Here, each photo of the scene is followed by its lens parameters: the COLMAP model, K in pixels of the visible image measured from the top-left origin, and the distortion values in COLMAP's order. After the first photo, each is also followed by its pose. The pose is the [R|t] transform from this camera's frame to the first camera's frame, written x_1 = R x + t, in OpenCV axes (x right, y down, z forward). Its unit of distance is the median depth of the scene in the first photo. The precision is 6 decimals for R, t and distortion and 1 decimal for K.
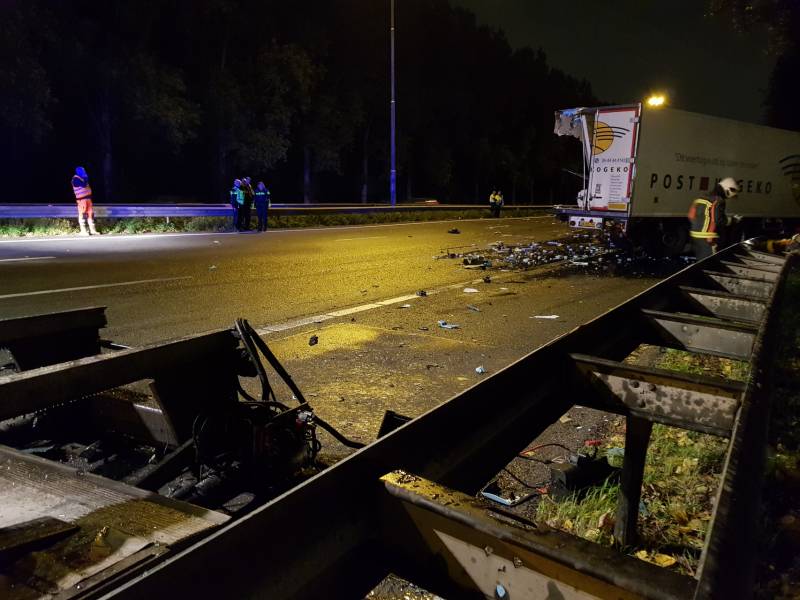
lens RADIAL K [[605.1, 0, 400.0], [0, 605.1, 300.0], [0, 0, 1]] dist [0.030674, -0.063317]
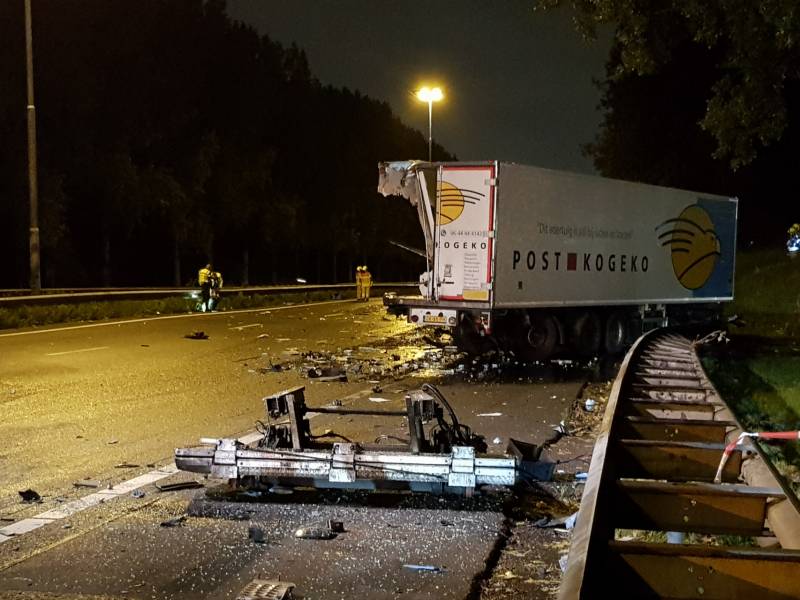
lens RADIAL K [[1301.8, 0, 400.0], [0, 1301.8, 300.0], [0, 0, 1]] dist [0.080336, -0.010426]
pose [[0.929863, -0.018694, 0.367432, -0.297198], [0.070027, 0.989443, -0.126878, 0.045131], [-0.361181, 0.143710, 0.921355, -0.408330]]
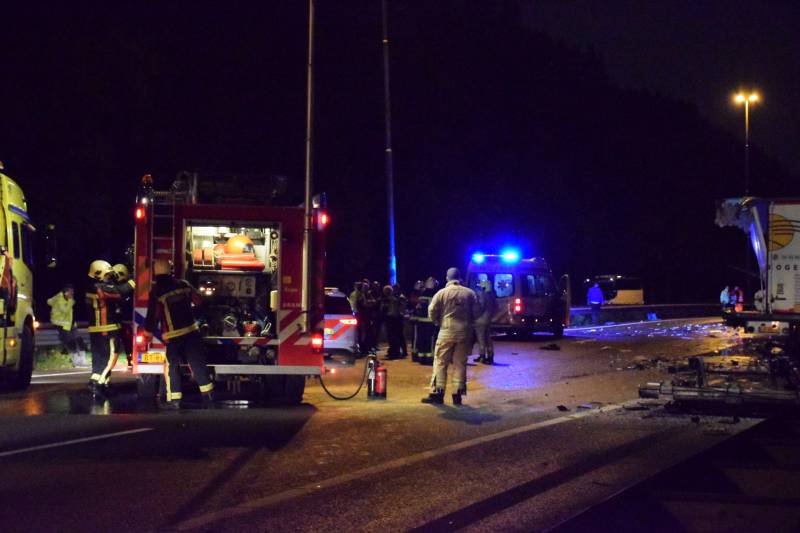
lens RADIAL K [[1468.8, 0, 400.0], [0, 1468.8, 266.5], [0, 0, 1]] dist [0.338180, 0.361435]
pose [[0.984640, -0.020179, 0.173424, -0.570757], [0.051526, 0.982642, -0.178214, 0.137767], [-0.166818, 0.184412, 0.968589, -0.979755]]
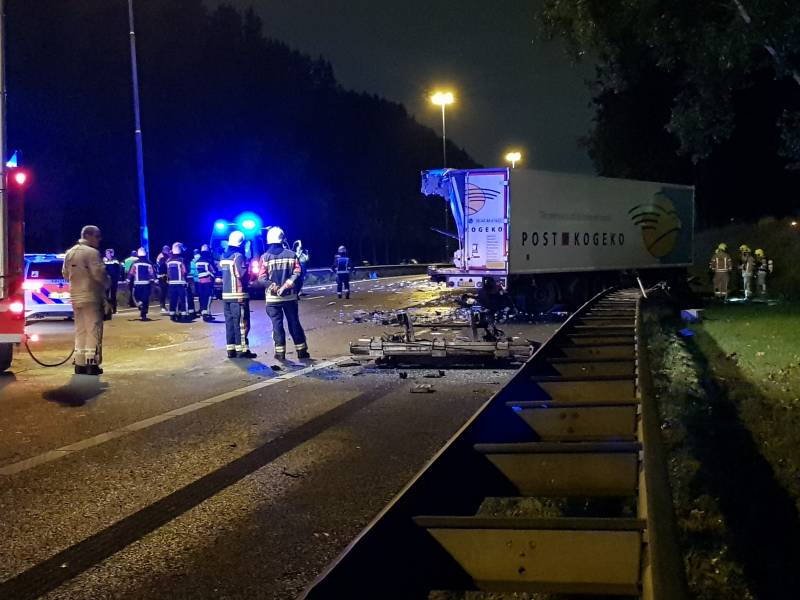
lens RADIAL K [[1185.2, 0, 387.9], [0, 1185.2, 302.5], [0, 0, 1]] dist [0.075227, 0.017294]
pose [[0.937471, -0.053359, 0.343950, -0.479849], [0.096993, 0.989085, -0.110921, 0.107266], [-0.334277, 0.137346, 0.932414, -0.756429]]
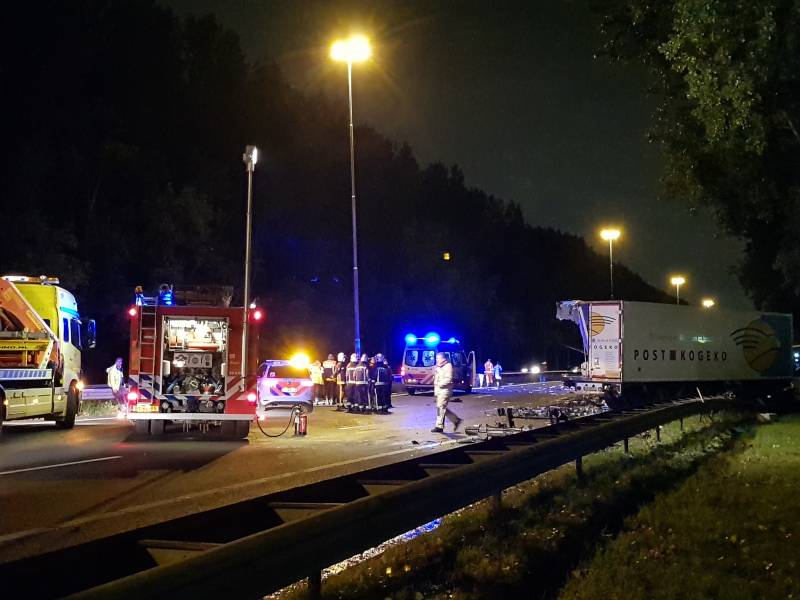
lens RADIAL K [[988.8, 0, 387.5], [0, 988.8, 298.2], [0, 0, 1]] dist [0.077497, -0.006363]
pose [[0.985816, -0.011864, 0.167410, -0.468880], [0.049922, 0.973076, -0.225015, 0.141651], [-0.160233, 0.230181, 0.959866, -1.002188]]
